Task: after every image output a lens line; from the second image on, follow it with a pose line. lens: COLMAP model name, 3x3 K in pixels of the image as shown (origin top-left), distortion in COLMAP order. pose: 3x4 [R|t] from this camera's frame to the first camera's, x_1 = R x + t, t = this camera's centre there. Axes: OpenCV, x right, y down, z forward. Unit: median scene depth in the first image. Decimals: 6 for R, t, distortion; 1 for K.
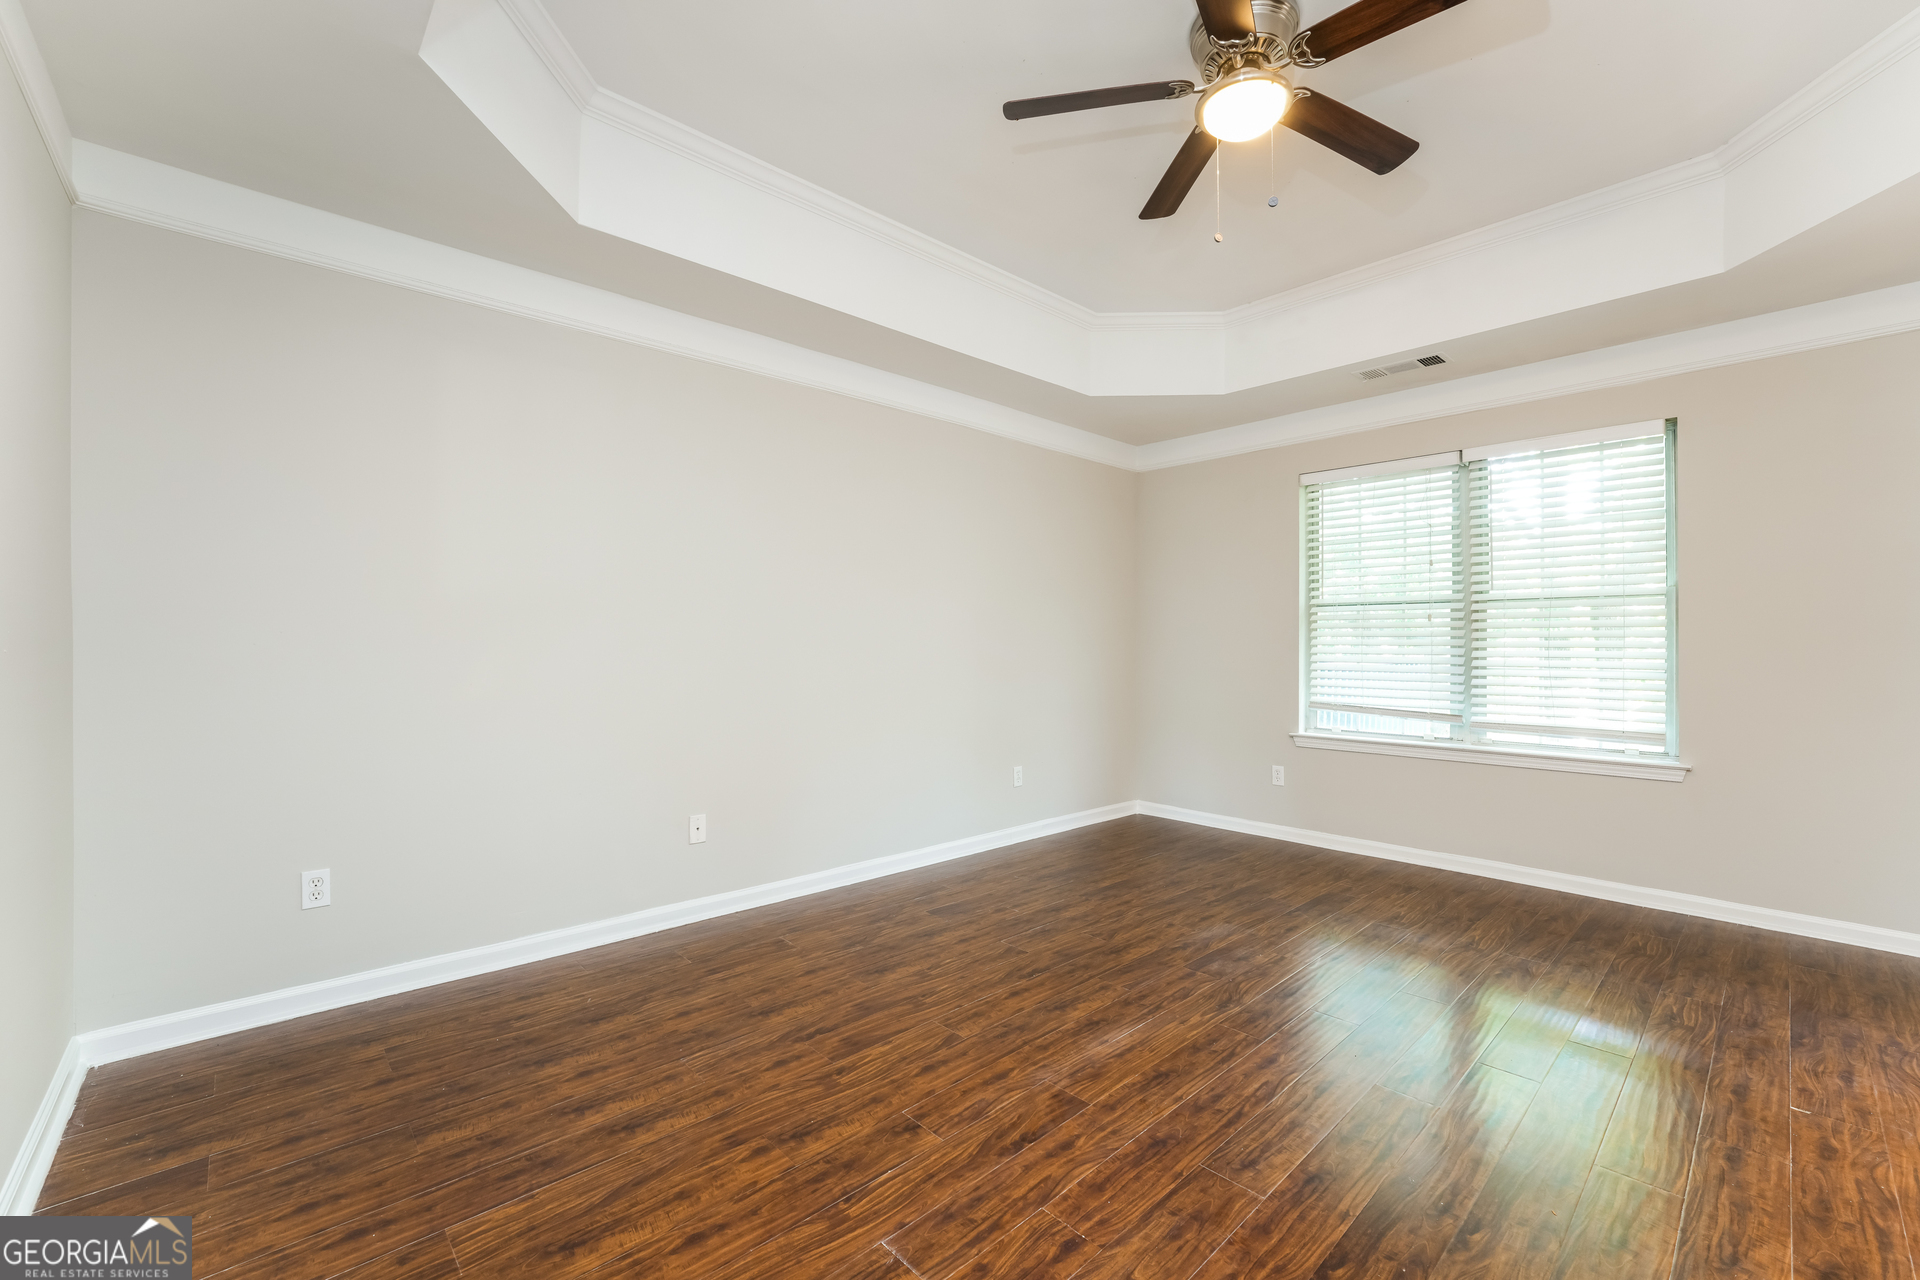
lens RADIAL K [[782.5, 0, 956.3], [0, 782.5, 643.9], [0, 0, 1]] dist [-0.021447, 0.002759]
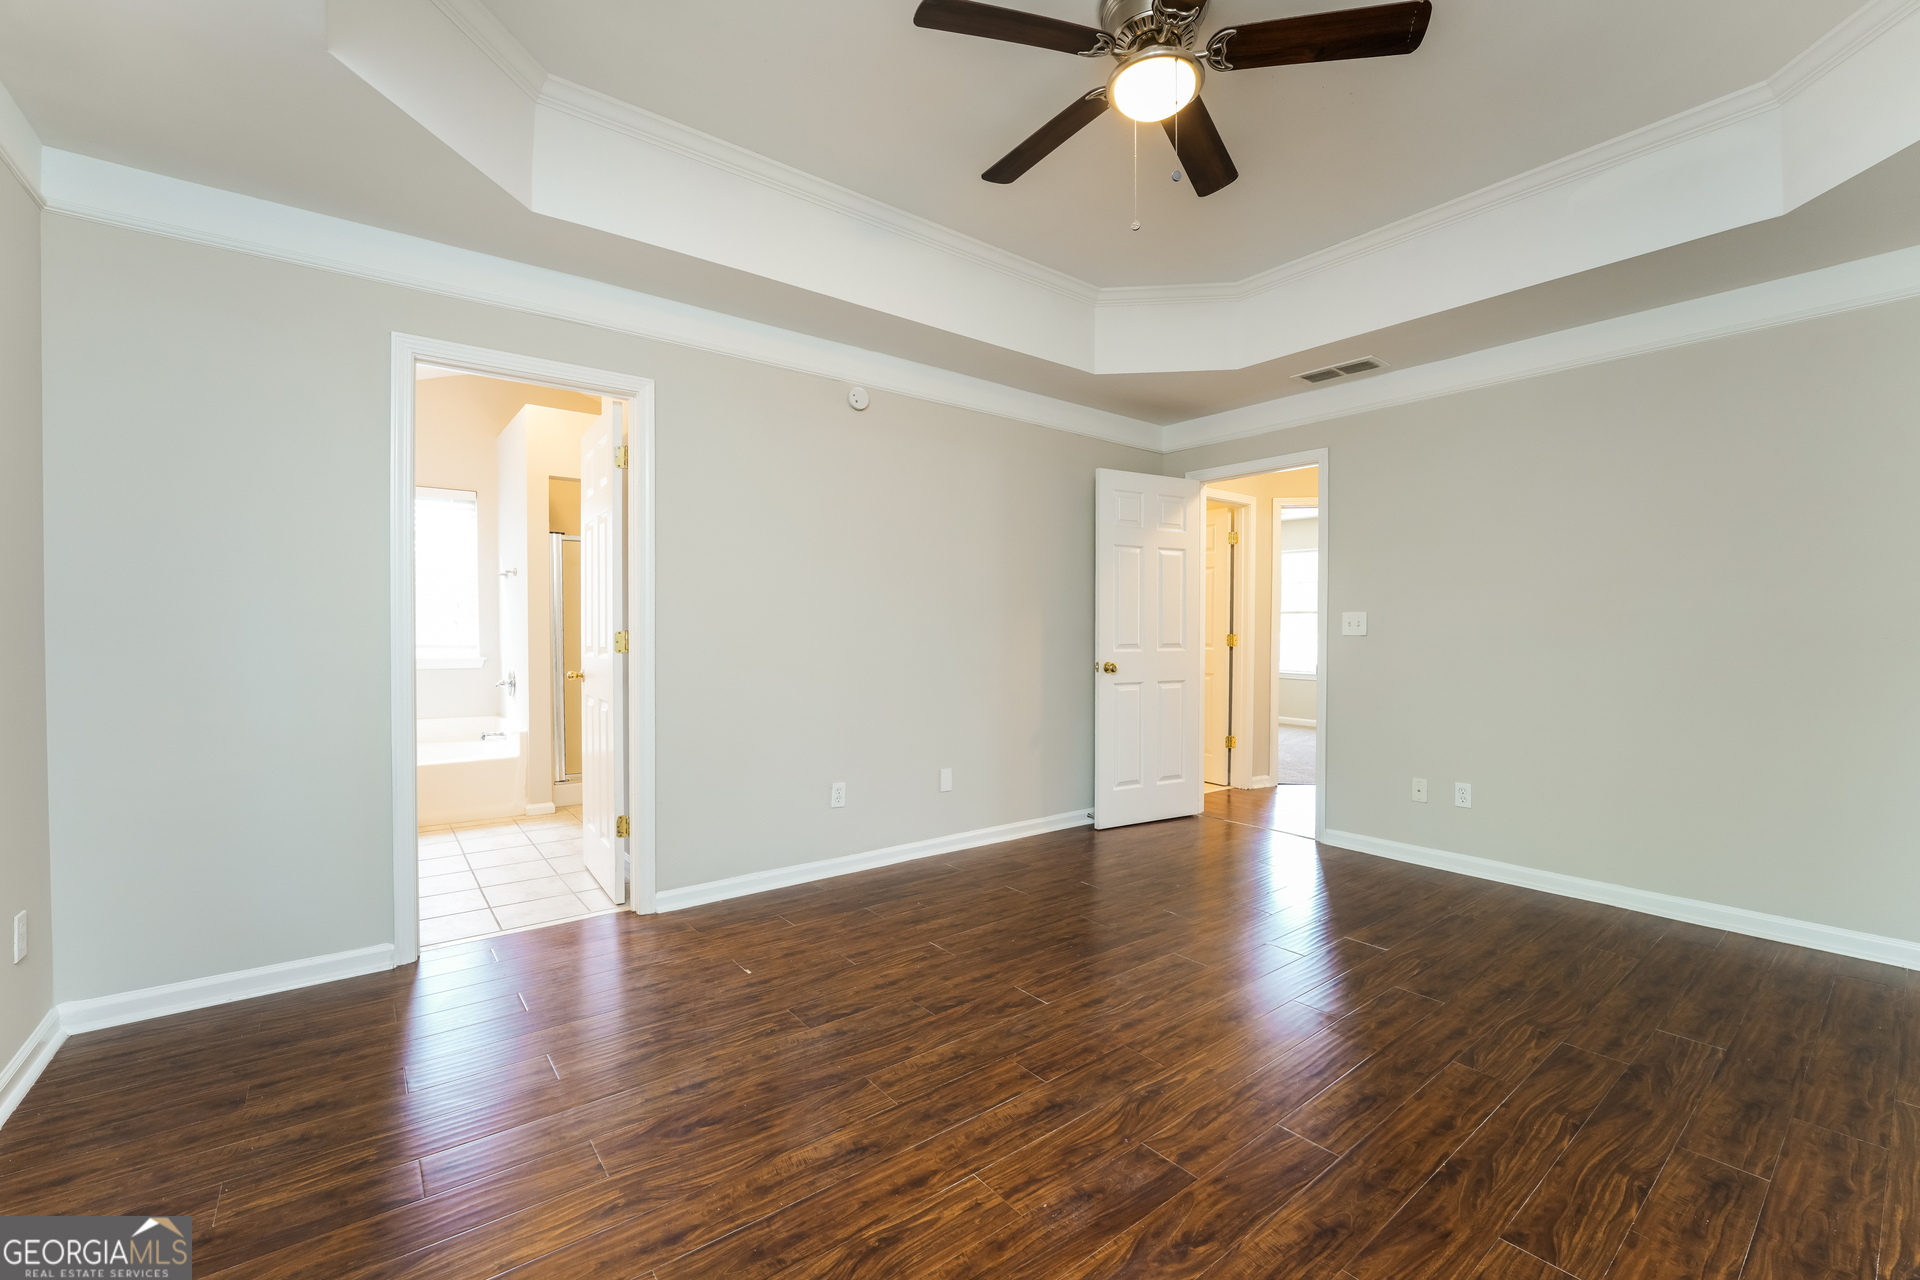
lens RADIAL K [[782.5, 0, 956.4], [0, 782.5, 640.1], [0, 0, 1]] dist [-0.021447, 0.002759]
pose [[-0.996334, -0.006575, 0.085298, 0.488503], [-0.005671, 0.999925, 0.010838, 0.004512], [-0.085363, 0.010314, -0.996296, 1.832232]]
